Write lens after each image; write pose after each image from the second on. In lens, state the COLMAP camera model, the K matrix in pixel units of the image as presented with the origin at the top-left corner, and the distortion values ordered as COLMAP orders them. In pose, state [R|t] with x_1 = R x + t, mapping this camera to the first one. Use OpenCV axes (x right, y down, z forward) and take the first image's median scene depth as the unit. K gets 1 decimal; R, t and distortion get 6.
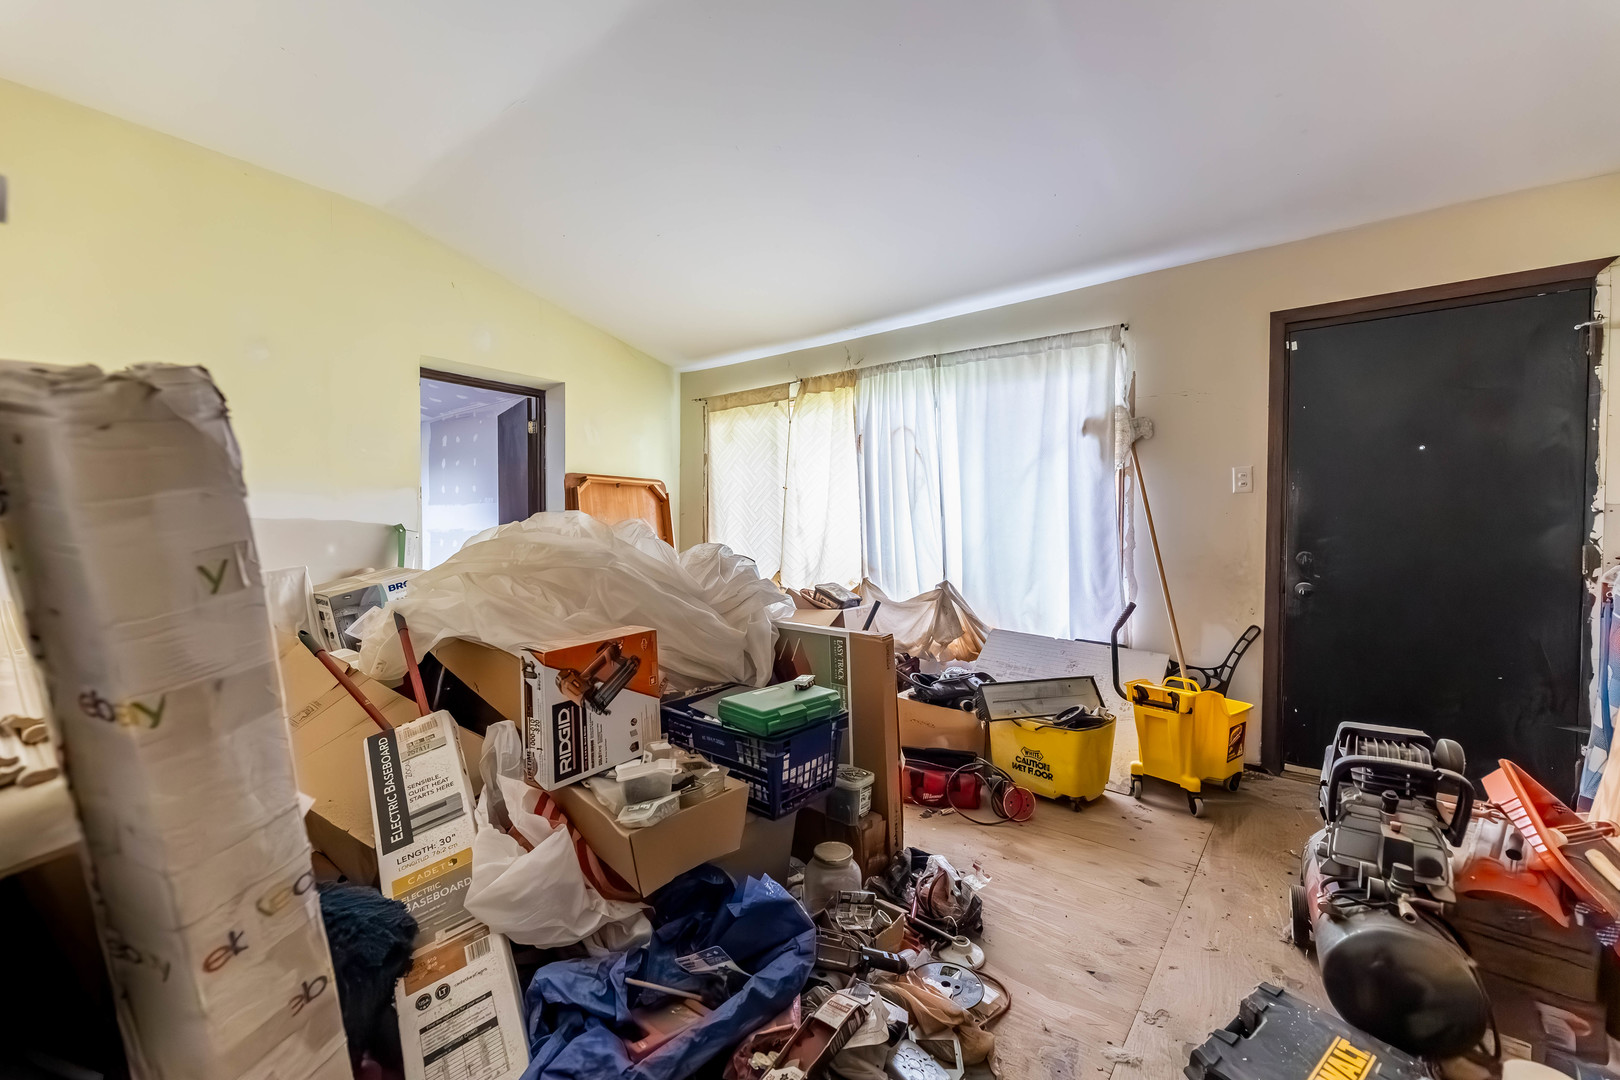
lens RADIAL K [[655.3, 0, 807.2], [0, 655.3, 544.1], [0, 0, 1]] dist [0.000047, -0.000039]
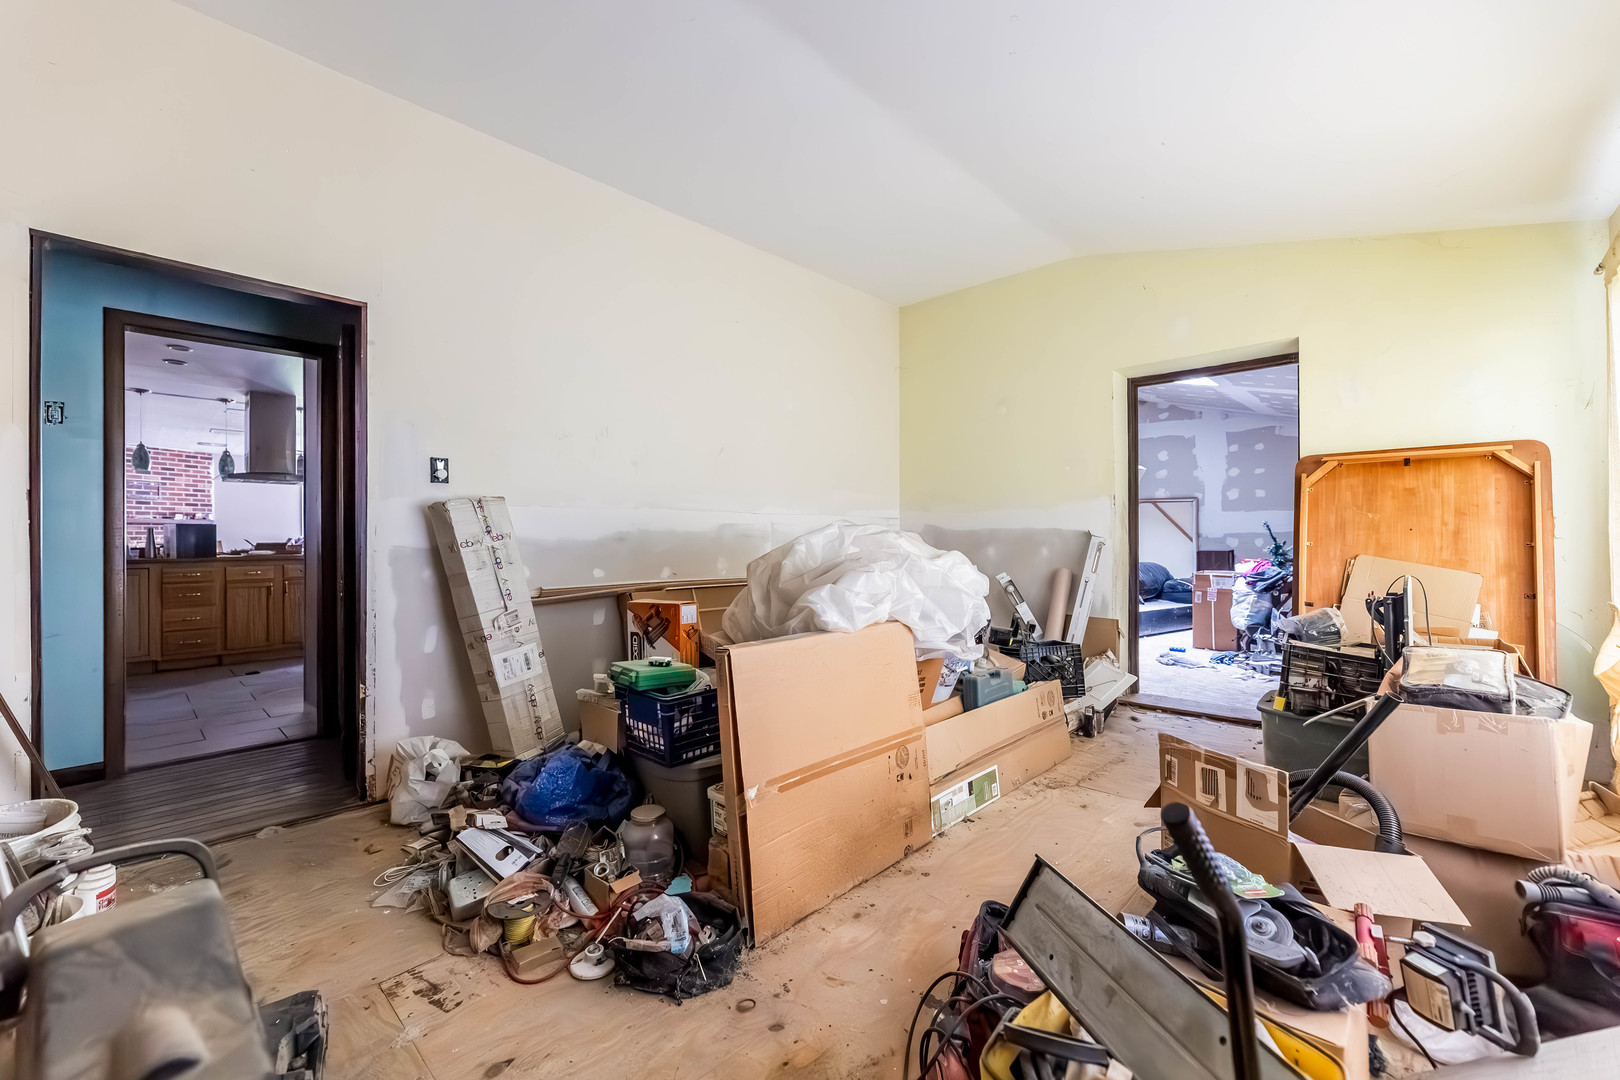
lens RADIAL K [[655.3, 0, 806.6], [0, 655.3, 537.1], [0, 0, 1]] dist [0.000047, -0.000039]
pose [[-0.087292, -0.005018, -0.996170, 1.250867], [-0.013976, 0.999895, -0.003812, -0.018331], [0.996085, 0.013590, -0.087353, 1.462935]]
